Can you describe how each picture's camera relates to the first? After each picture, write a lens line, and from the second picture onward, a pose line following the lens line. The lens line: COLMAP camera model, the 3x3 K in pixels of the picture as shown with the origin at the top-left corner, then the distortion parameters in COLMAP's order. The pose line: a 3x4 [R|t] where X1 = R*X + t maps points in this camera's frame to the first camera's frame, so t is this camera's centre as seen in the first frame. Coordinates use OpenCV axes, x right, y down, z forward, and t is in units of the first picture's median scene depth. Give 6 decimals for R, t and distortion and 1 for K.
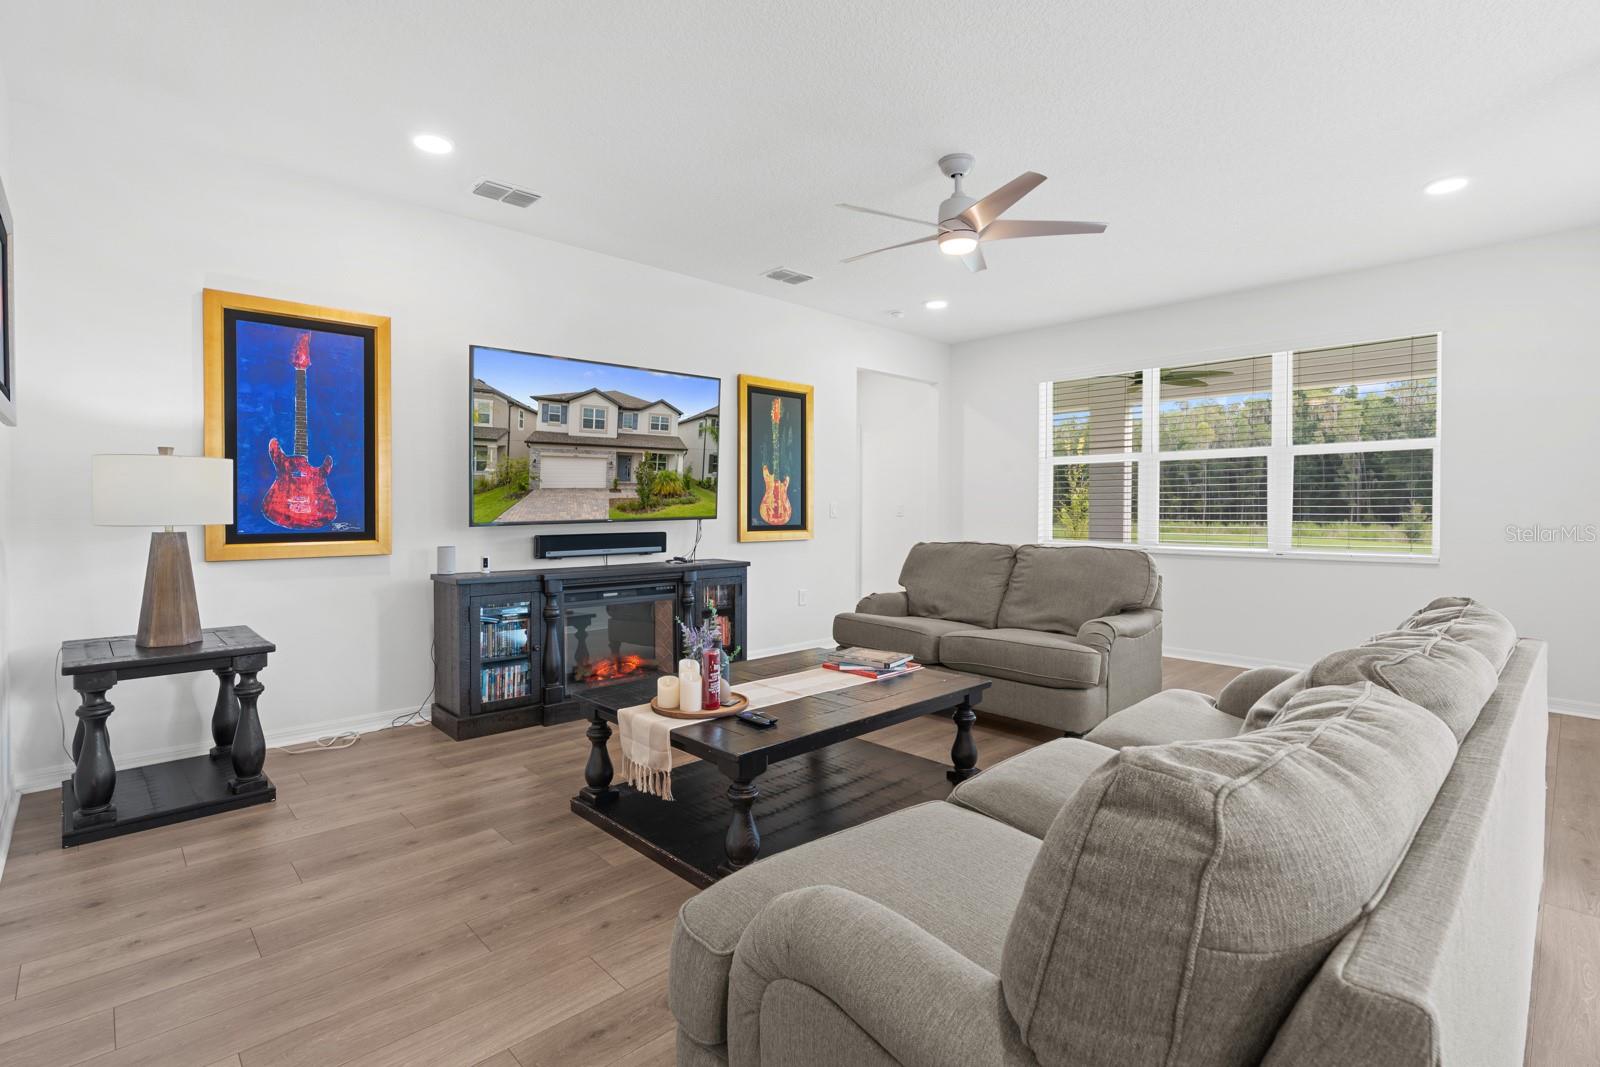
lens RADIAL K [[761.1, 0, 800.6], [0, 761.1, 506.2], [0, 0, 1]] dist [-0.008847, 0.002437]
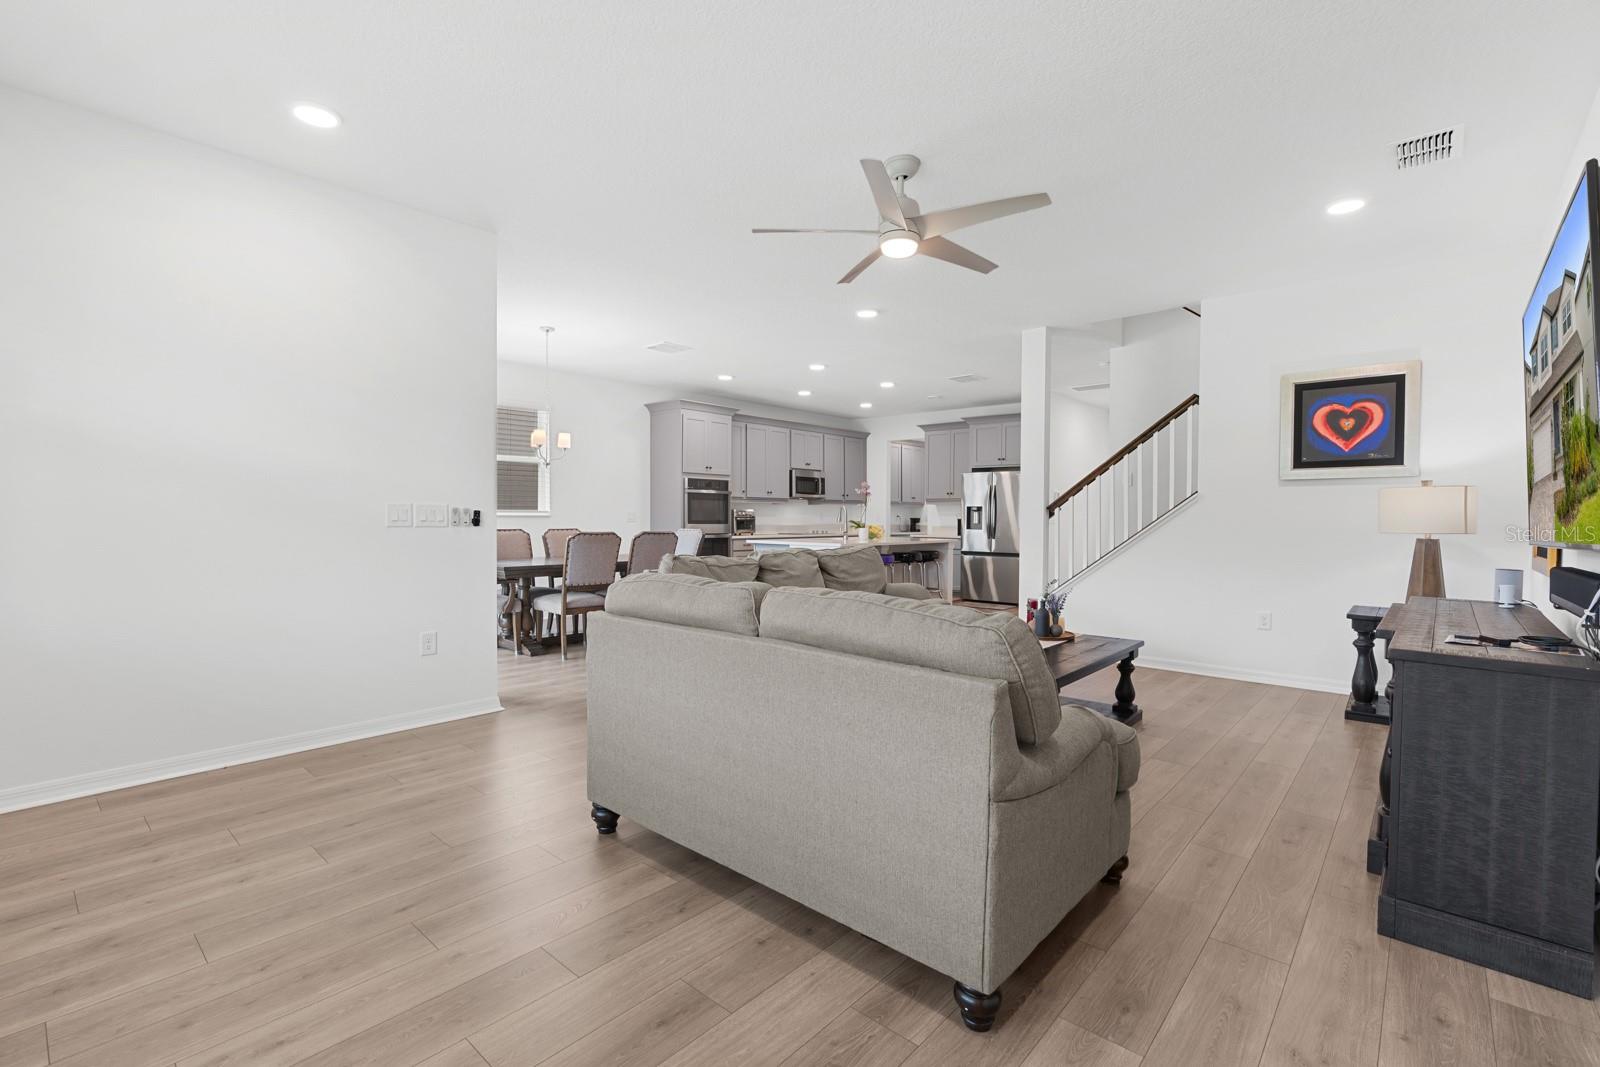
lens RADIAL K [[716.2, 0, 803.9], [0, 716.2, 529.4], [0, 0, 1]] dist [-0.004425, 0.002544]
pose [[-0.995865, -0.008729, -0.090420, 0.321907], [-0.010215, 0.999820, 0.015987, 0.004204], [0.090264, 0.016844, -0.995775, 1.465882]]
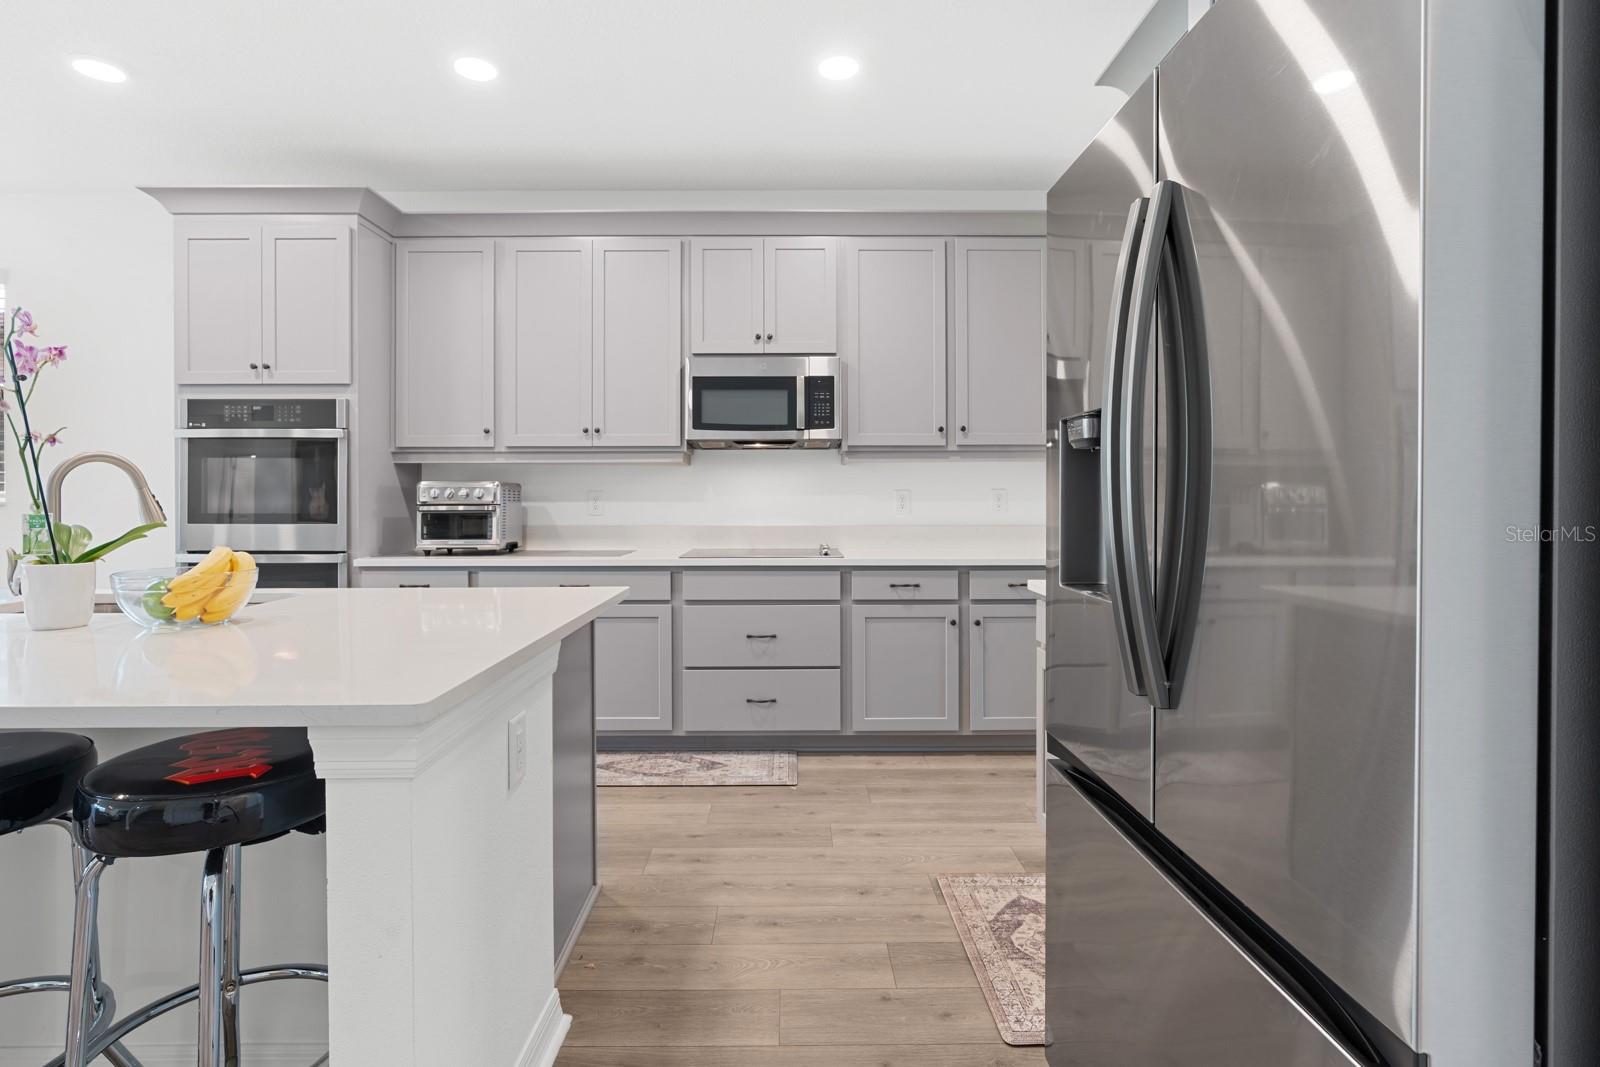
lens RADIAL K [[761.1, 0, 807.0], [0, 761.1, 507.0], [0, 0, 1]] dist [-0.008847, 0.002437]
pose [[-0.728655, -0.008656, 0.684826, -0.477677], [-0.002380, 0.999946, 0.010108, -0.001319], [-0.684877, 0.005735, -0.728636, -0.295852]]
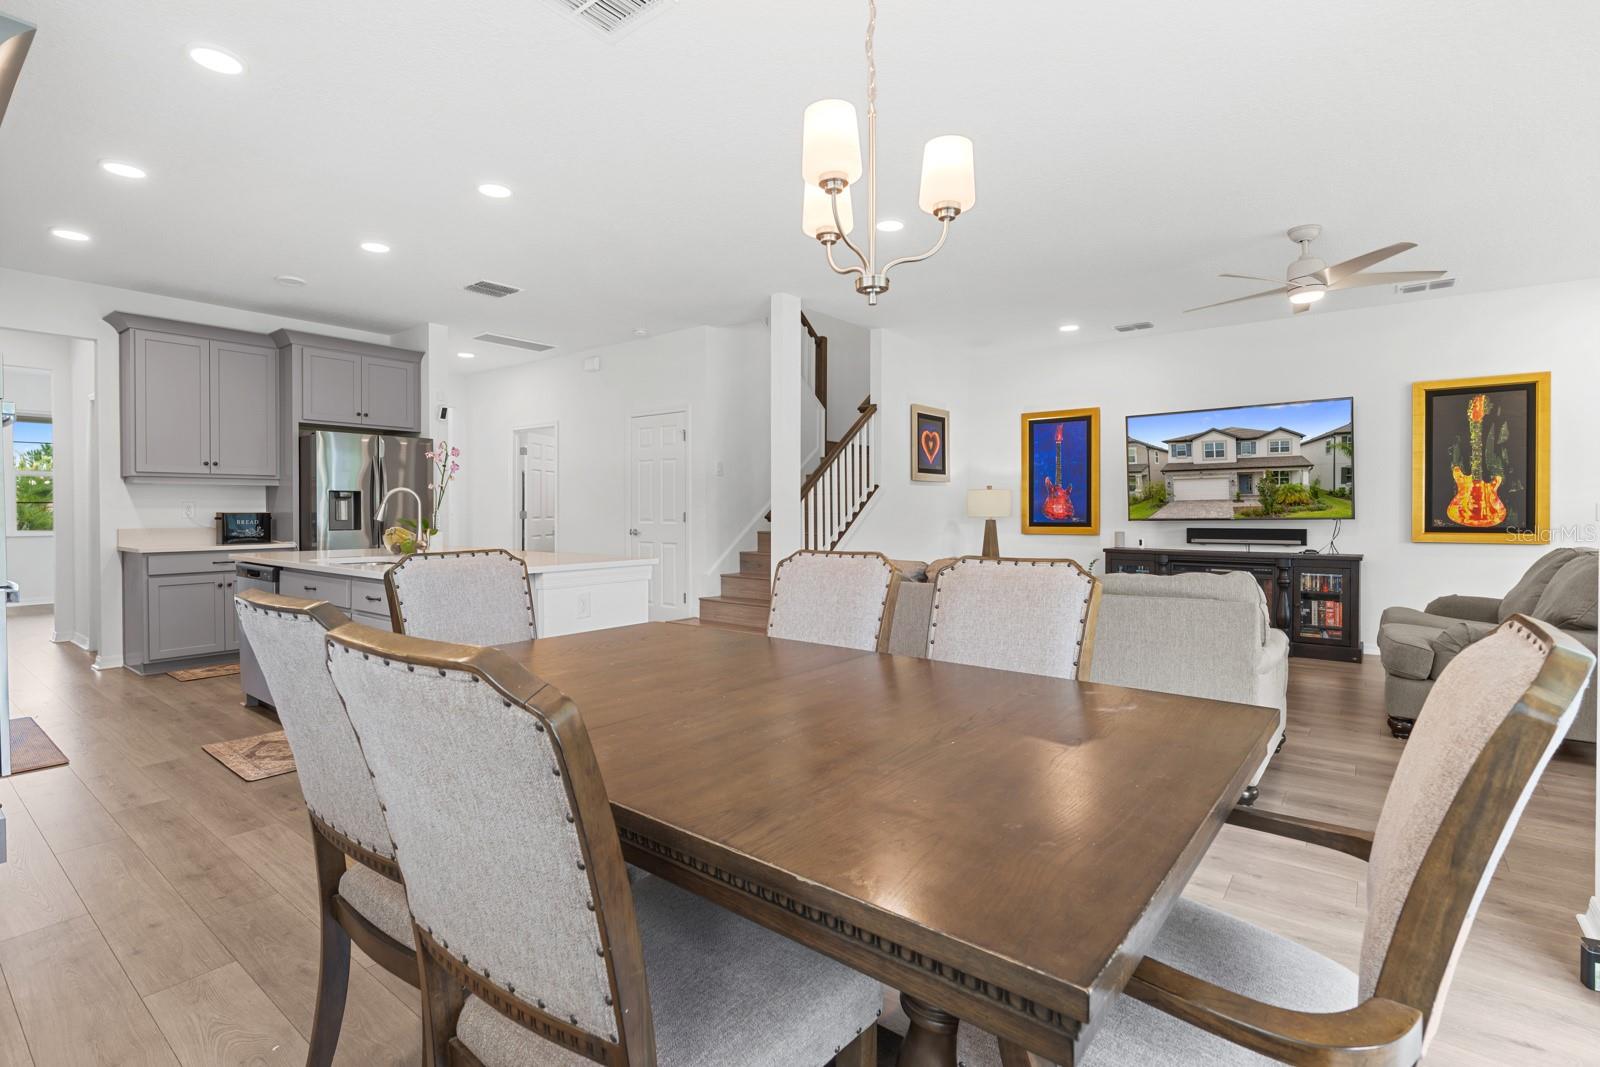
lens RADIAL K [[739.6, 0, 791.8], [0, 739.6, 515.2], [0, 0, 1]] dist [-0.008954, 0.001859]
pose [[0.130798, 0.004563, -0.991399, 0.987031], [0.002973, 0.999983, 0.004995, 0.002797], [0.991405, -0.003601, 0.130782, 0.014074]]
